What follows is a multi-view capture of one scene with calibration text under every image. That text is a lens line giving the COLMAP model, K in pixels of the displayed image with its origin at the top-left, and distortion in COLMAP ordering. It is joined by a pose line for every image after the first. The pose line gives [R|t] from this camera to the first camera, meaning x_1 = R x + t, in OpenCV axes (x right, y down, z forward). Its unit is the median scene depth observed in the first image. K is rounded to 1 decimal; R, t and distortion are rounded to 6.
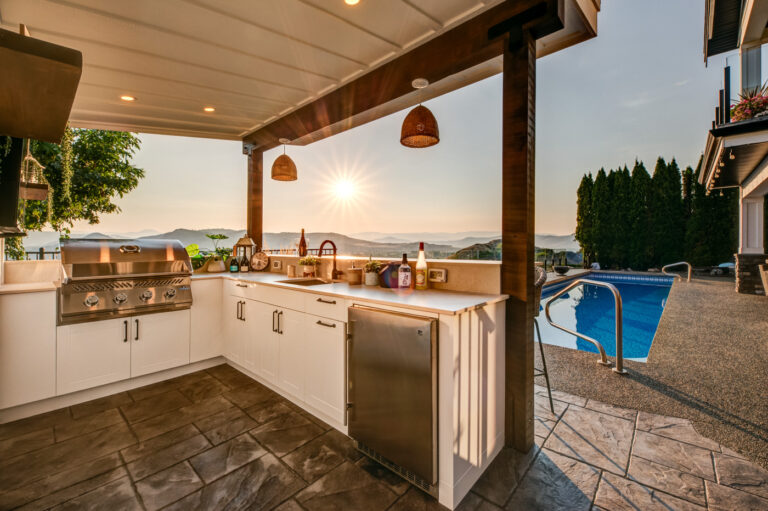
lens RADIAL K [[314.8, 0, 380.8], [0, 314.8, 248.6], [0, 0, 1]] dist [0.002736, -0.001622]
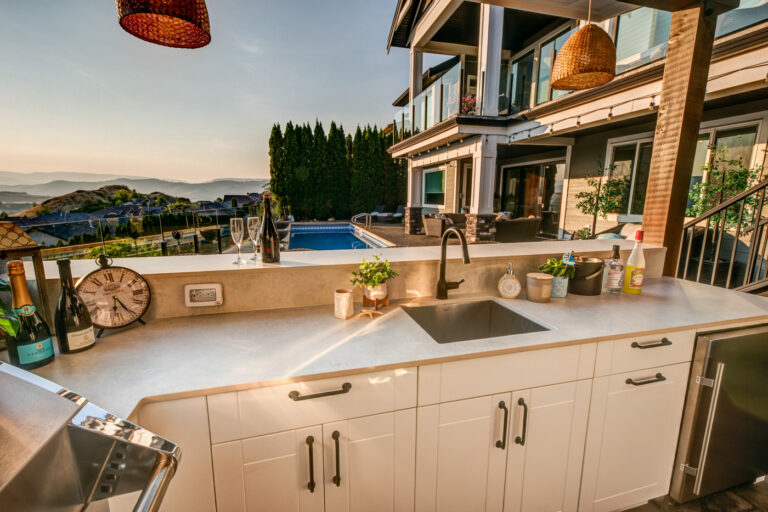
lens RADIAL K [[339.3, 0, 384.8], [0, 339.3, 255.7], [0, 0, 1]] dist [0.003790, -0.001258]
pose [[0.527894, -0.139754, 0.837733, -0.695923], [-0.003790, 0.985971, 0.166871, -0.072965], [-0.849302, -0.091265, 0.519959, 0.819458]]
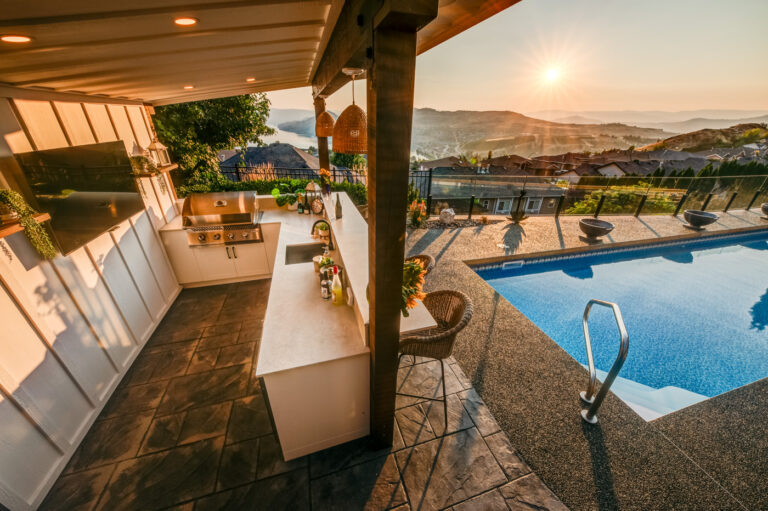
lens RADIAL K [[264.0, 0, 387.6], [0, 264.0, 256.0], [0, 0, 1]] dist [-0.001534, -0.002478]
pose [[0.858144, 0.253068, -0.446706, 0.507964], [-0.029864, 0.893208, 0.448651, -0.351243], [0.512540, -0.371667, 0.774058, 0.316598]]
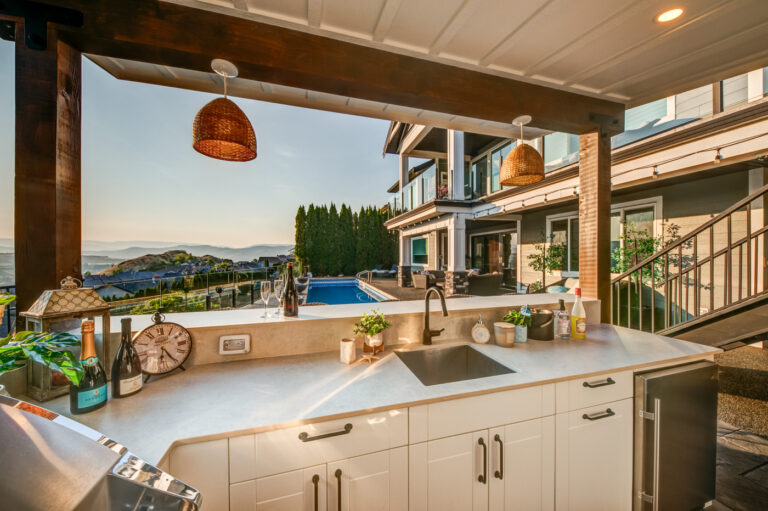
lens RADIAL K [[264.0, 0, 384.0], [0, 264.0, 255.9], [0, 0, 1]] dist [-0.001534, -0.002478]
pose [[0.522353, 0.006370, 0.852706, -0.695305], [0.003536, 0.999947, -0.009636, -0.087793], [-0.852722, 0.008048, 0.522303, 0.815562]]
